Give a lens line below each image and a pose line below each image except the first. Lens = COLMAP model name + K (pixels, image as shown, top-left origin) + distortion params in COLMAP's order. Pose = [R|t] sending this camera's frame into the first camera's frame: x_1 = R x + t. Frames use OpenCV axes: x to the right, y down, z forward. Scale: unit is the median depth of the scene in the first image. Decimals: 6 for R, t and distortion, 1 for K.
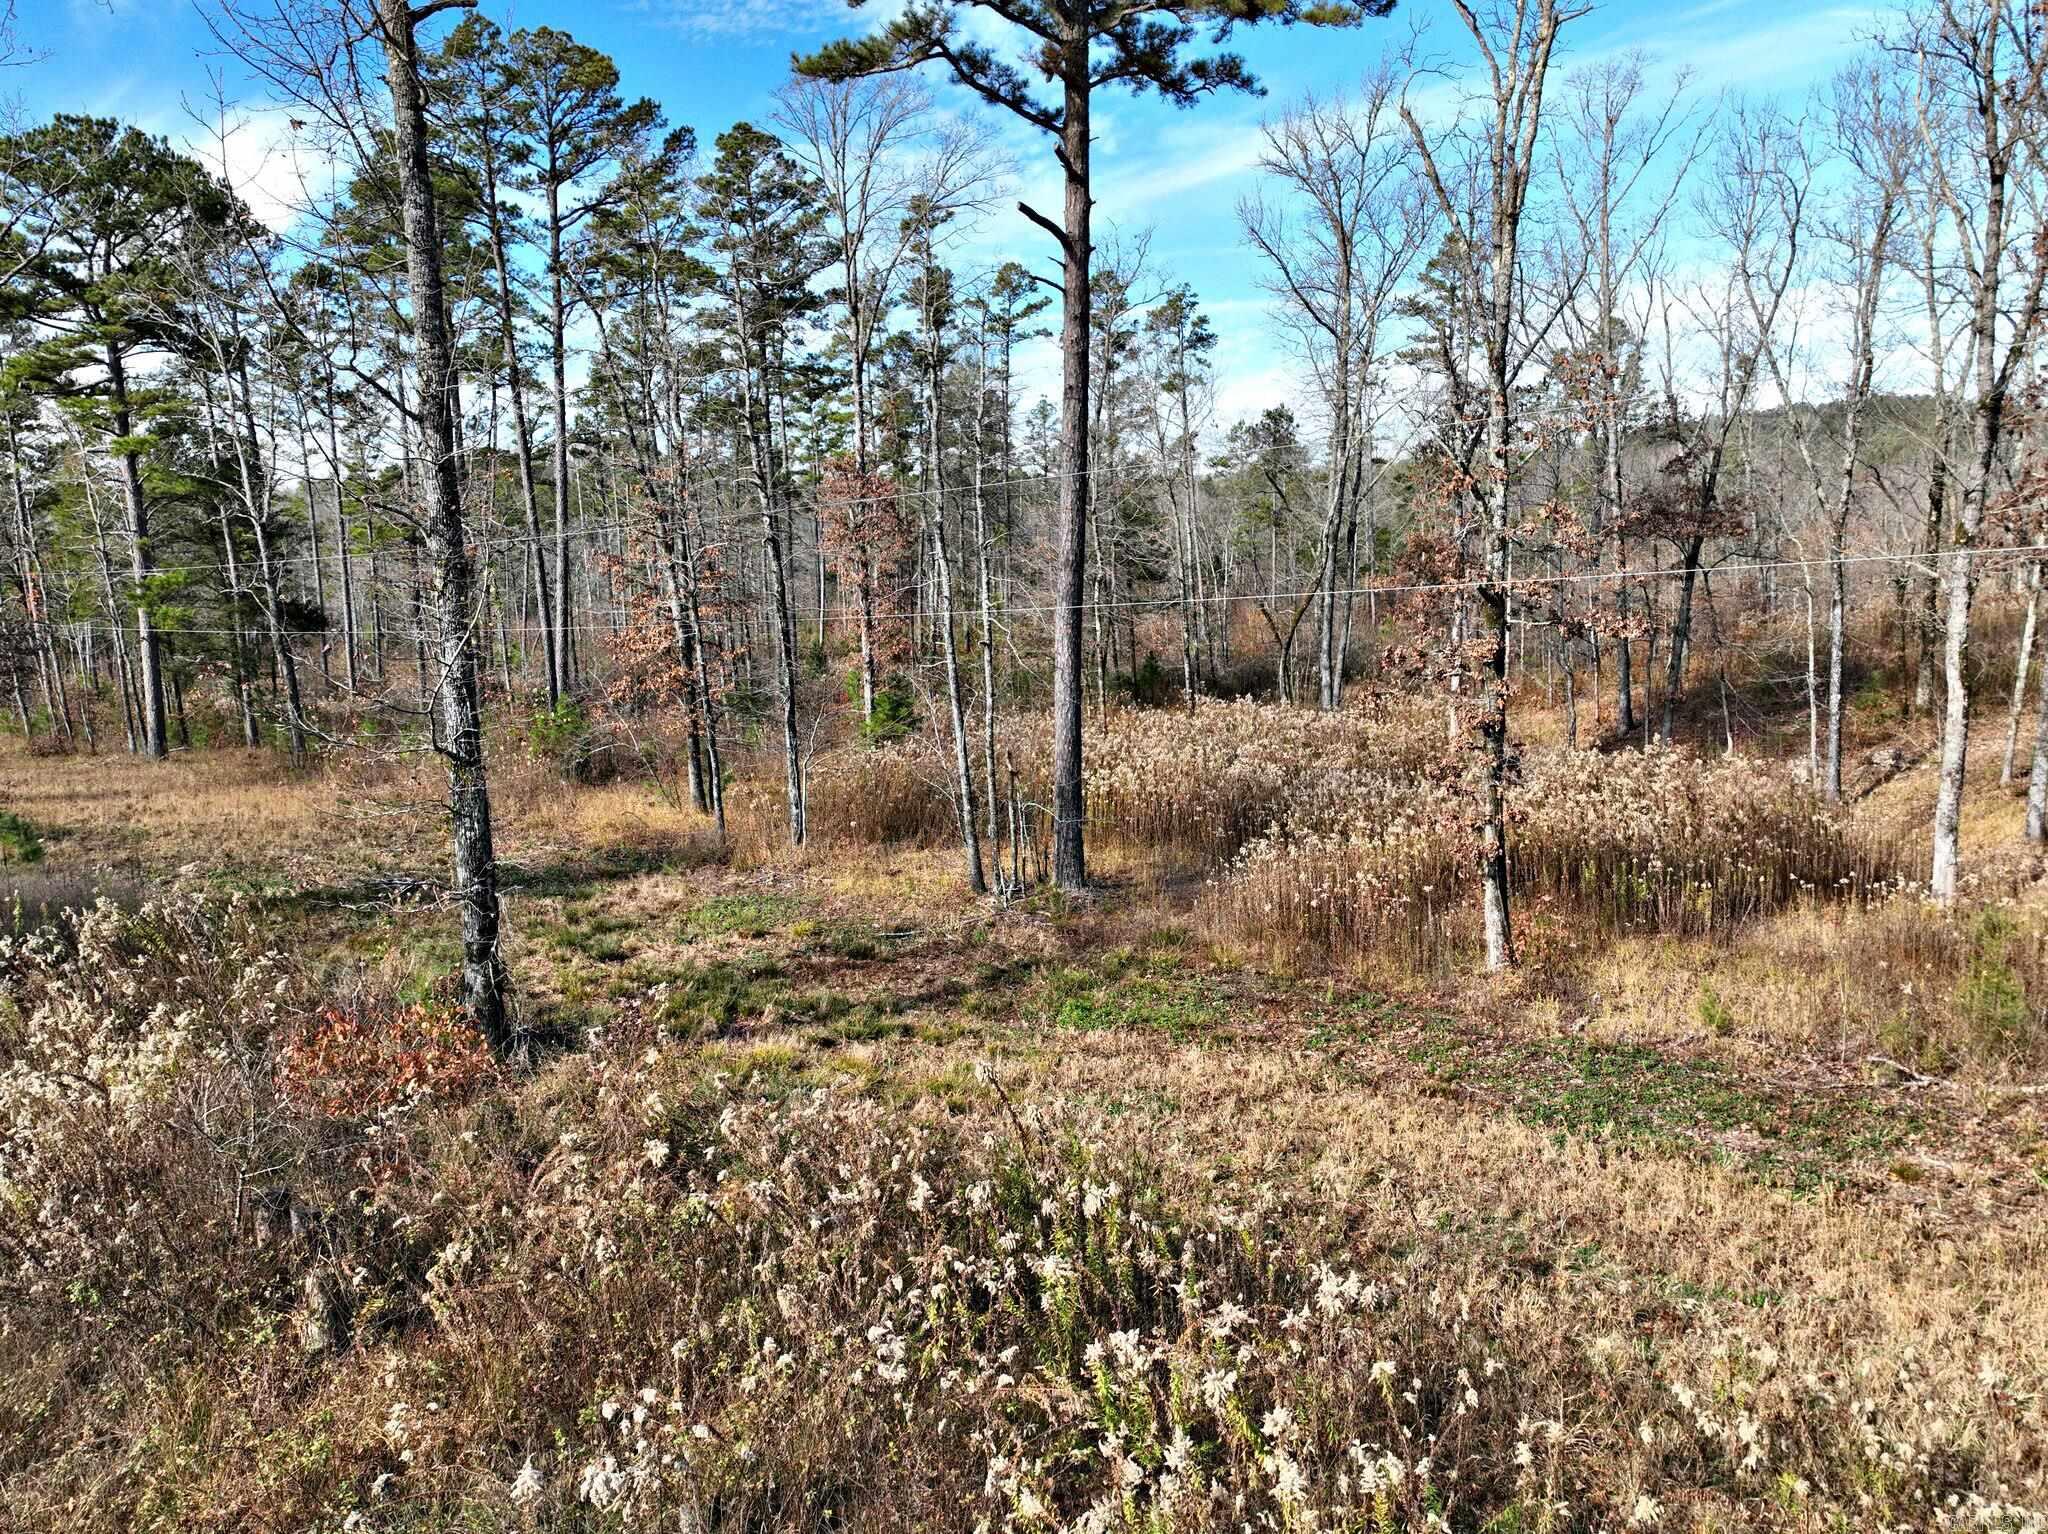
lens RADIAL K [[1446.3, 0, 1024.0], [0, 1446.3, 767.0], [0, 0, 1]] dist [-0.003915, 0.021534]
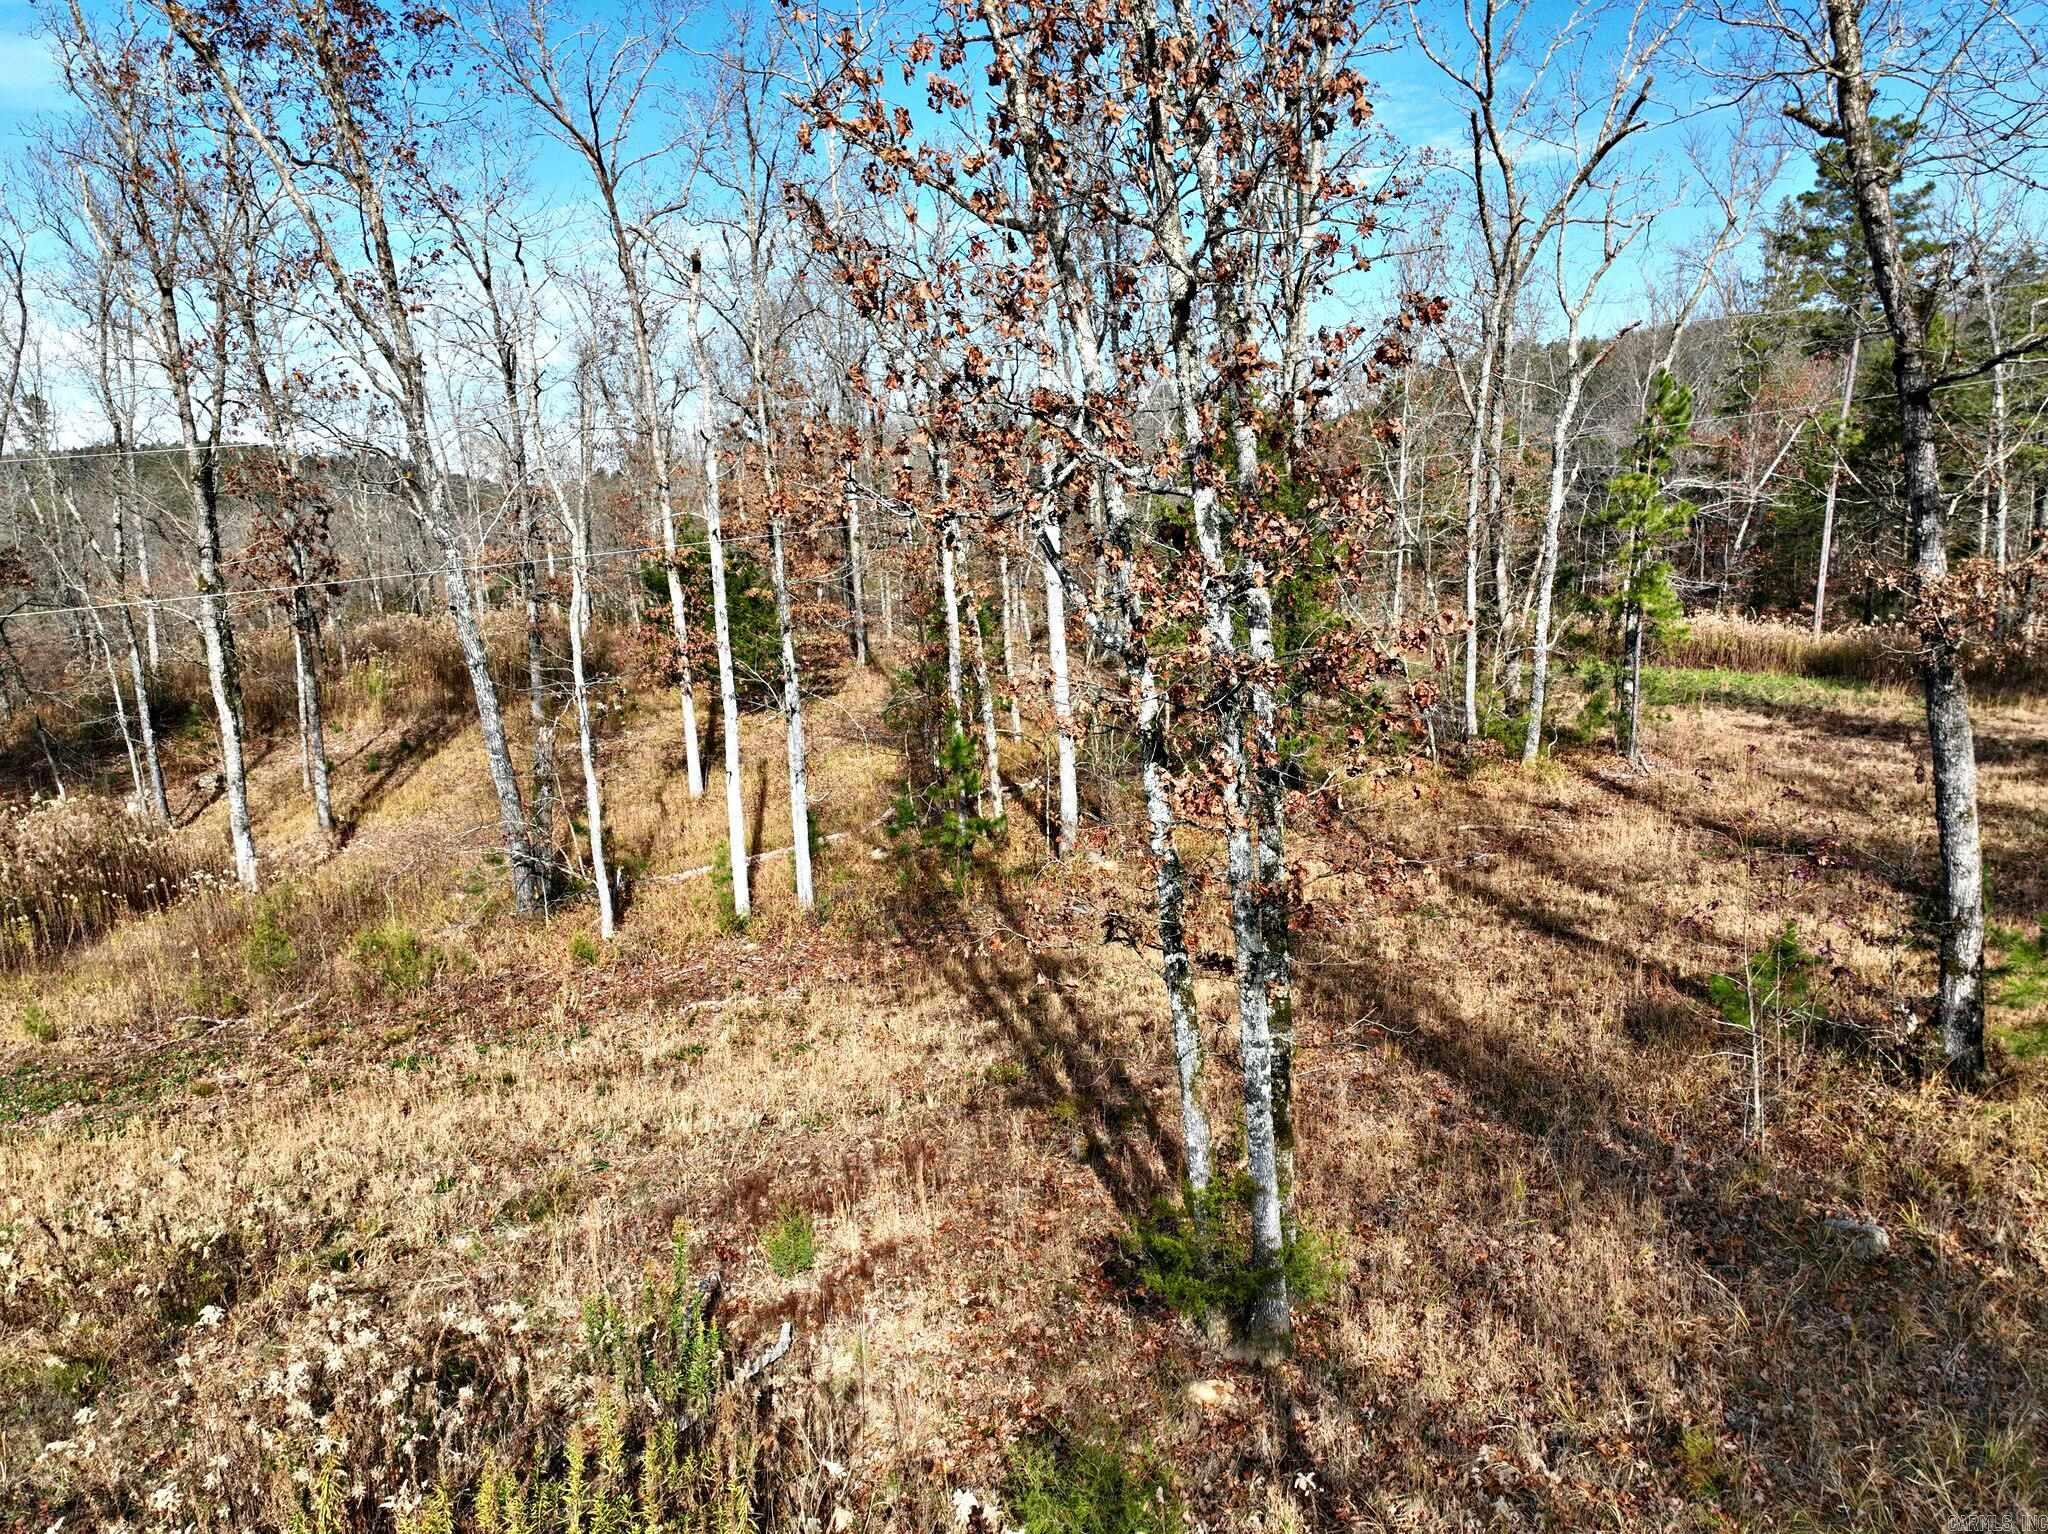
lens RADIAL K [[1446.3, 0, 1024.0], [0, 1446.3, 767.0], [0, 0, 1]] dist [-0.003915, 0.021534]
pose [[0.516600, -0.134105, 0.845660, -0.031081], [0.158303, 0.985591, 0.059590, 0.023664], [-0.841466, 0.103086, 0.530385, -0.179399]]
